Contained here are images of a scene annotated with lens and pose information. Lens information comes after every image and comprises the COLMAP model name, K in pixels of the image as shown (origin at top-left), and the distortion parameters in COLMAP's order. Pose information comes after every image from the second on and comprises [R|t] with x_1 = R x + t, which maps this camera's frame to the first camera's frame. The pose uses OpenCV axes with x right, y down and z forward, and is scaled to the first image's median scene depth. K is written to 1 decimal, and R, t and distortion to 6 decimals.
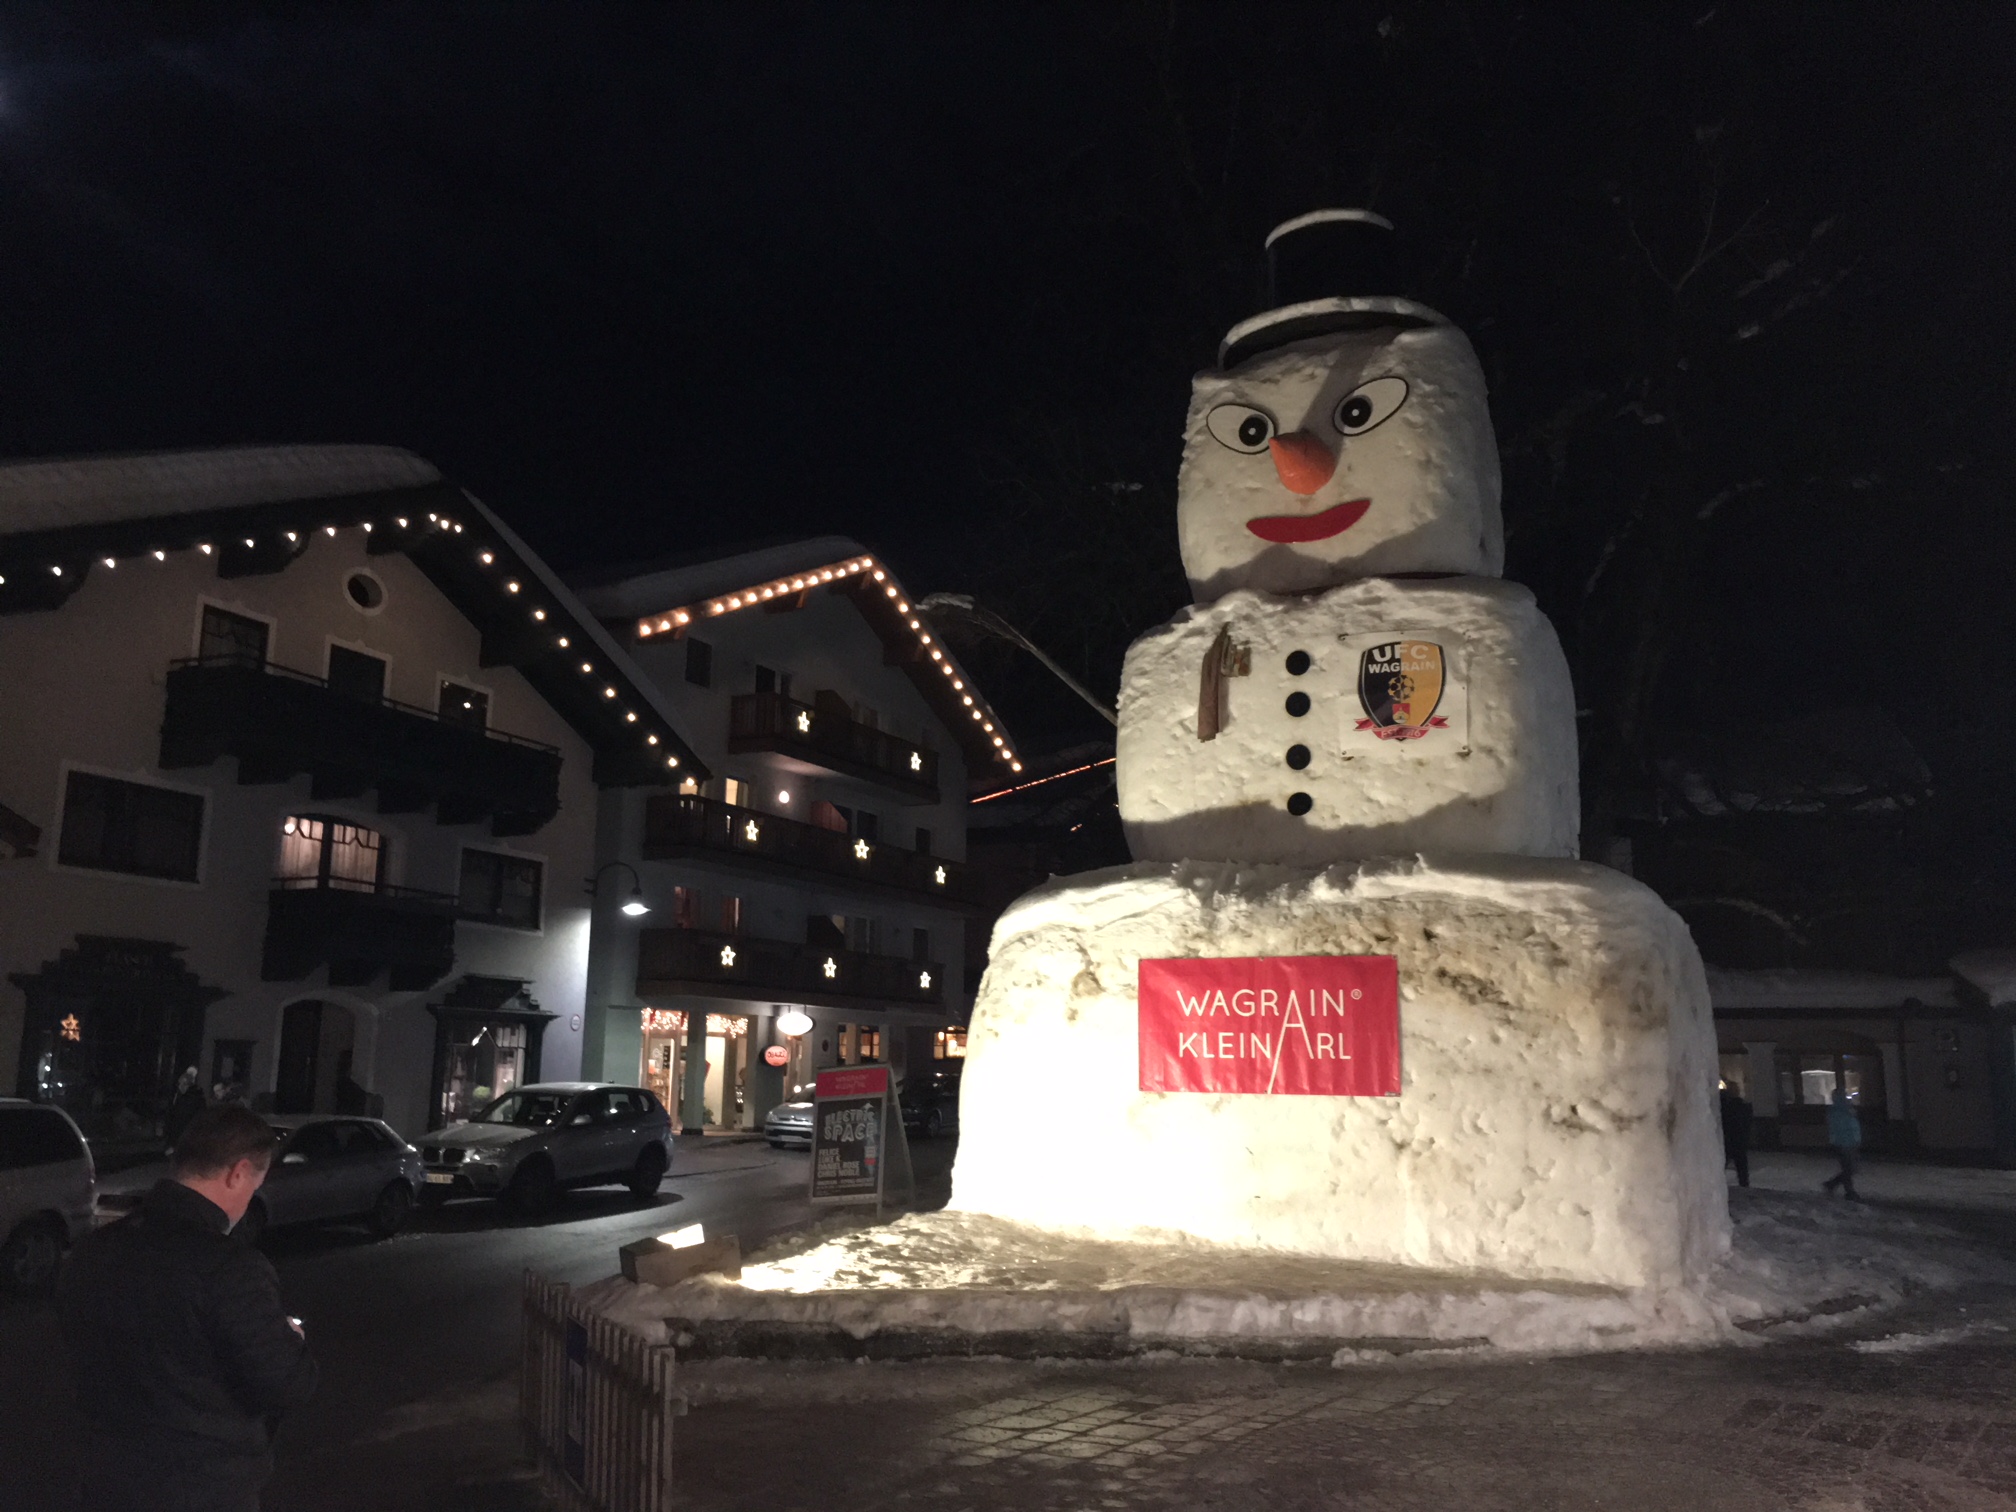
lens RADIAL K [[1671.2, 0, 1008.0], [0, 1671.2, 756.0], [0, 0, 1]] dist [0.011868, 0.004440]
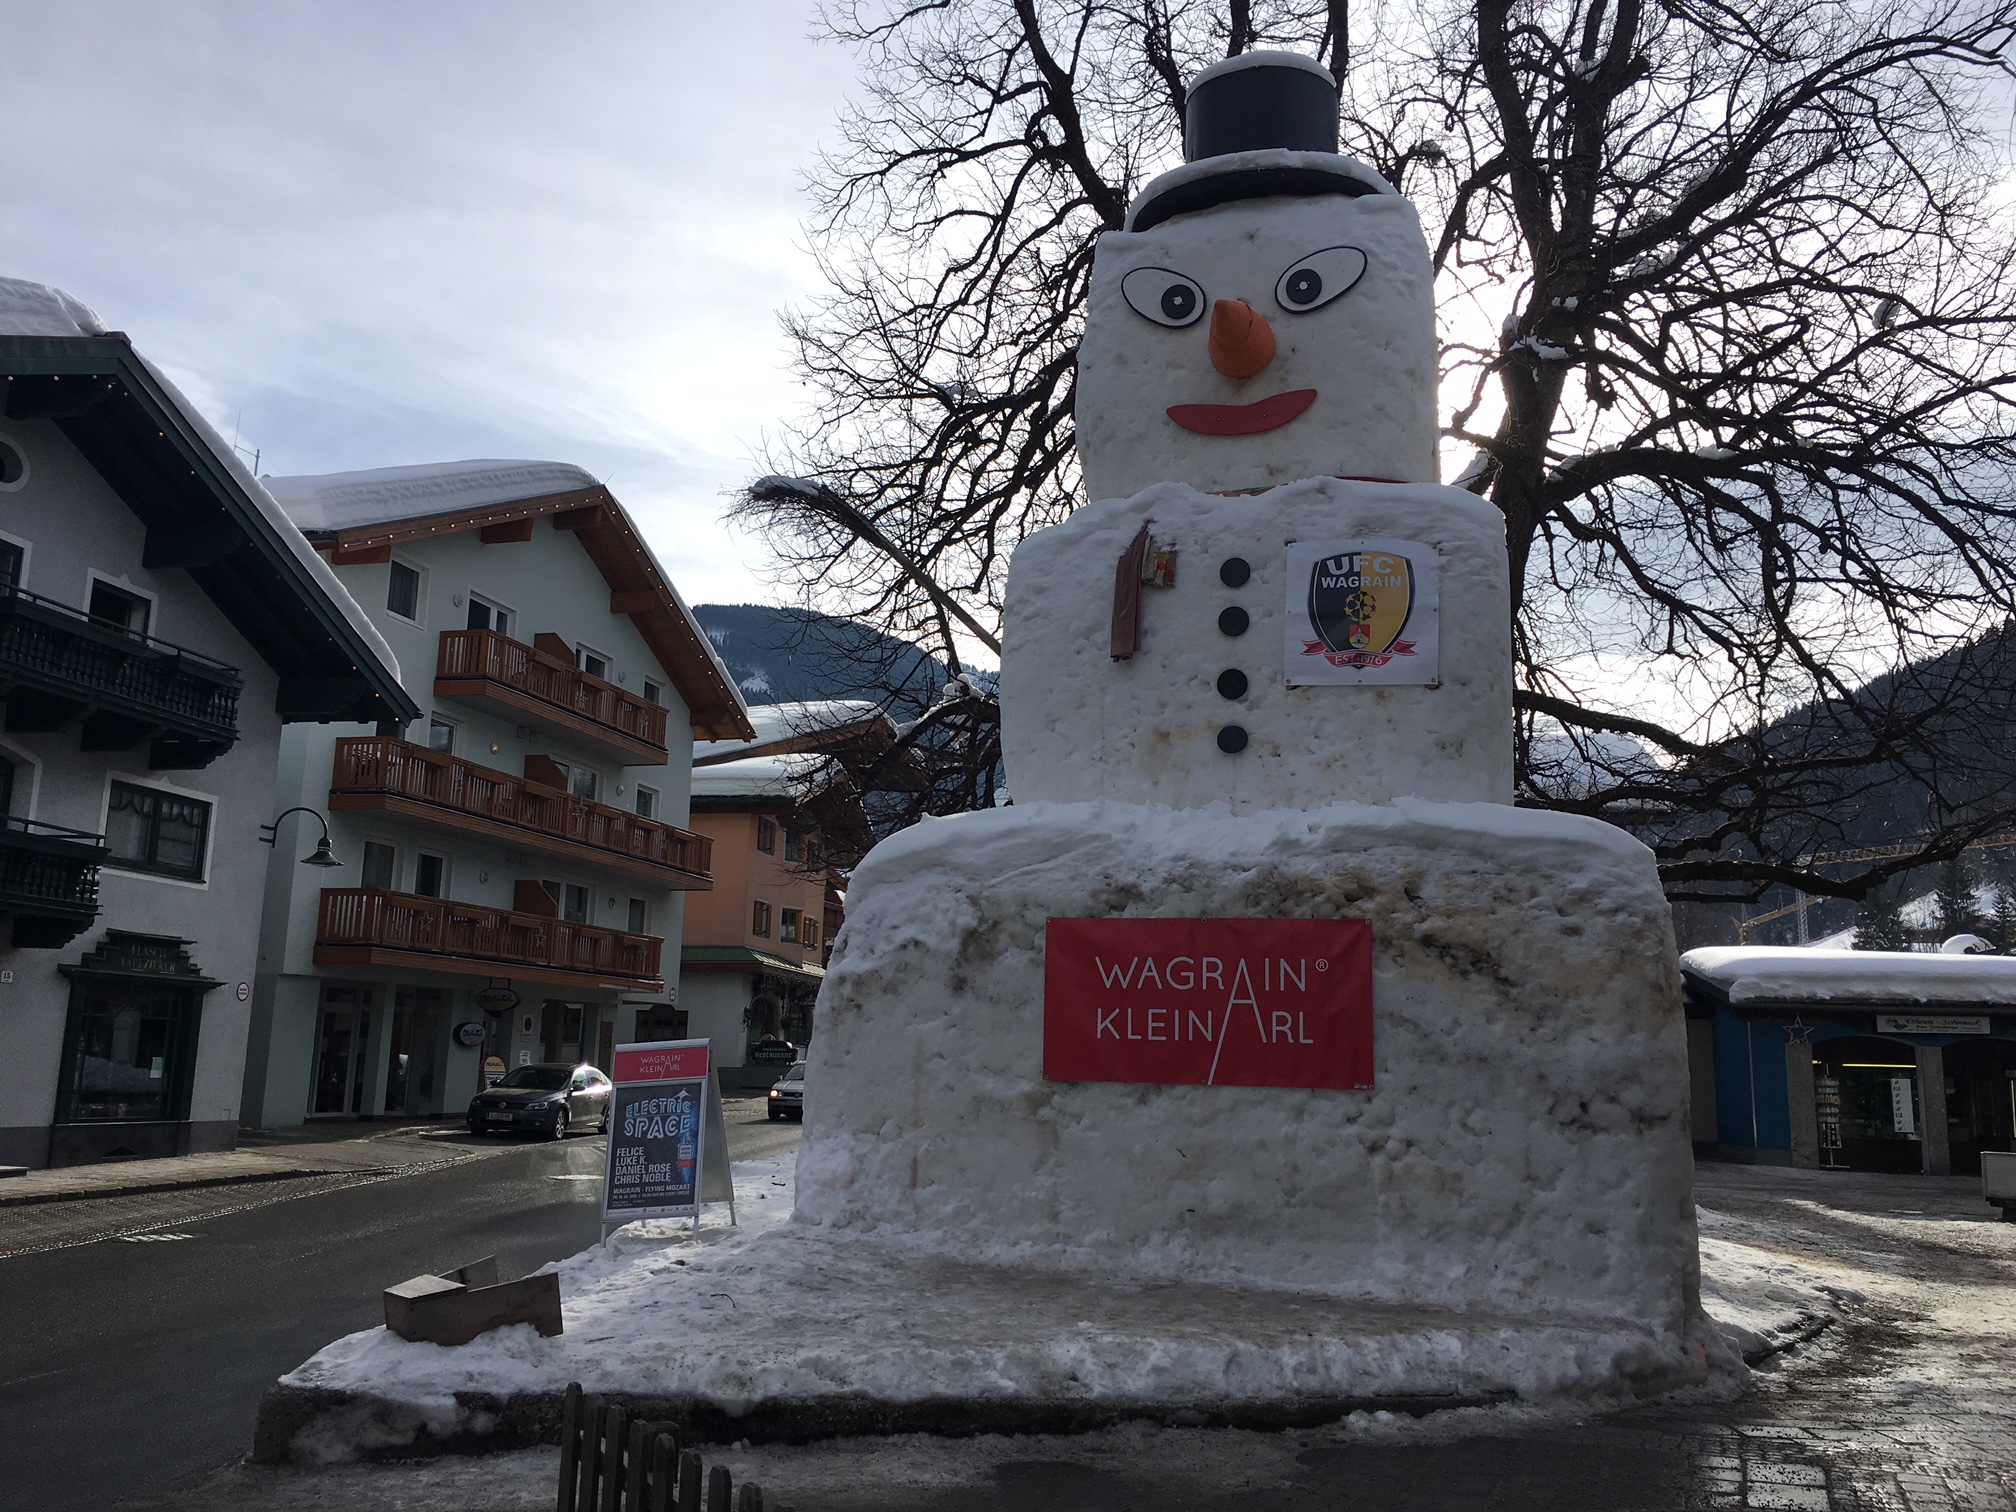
lens RADIAL K [[1666.4, 0, 1008.0], [0, 1666.4, 756.0], [0, 0, 1]] dist [0.009291, 0.012136]
pose [[0.981279, 0.046178, 0.186973, -0.093979], [-0.047783, 0.998849, 0.004081, 0.040007], [-0.186569, -0.012939, 0.982357, 0.204277]]
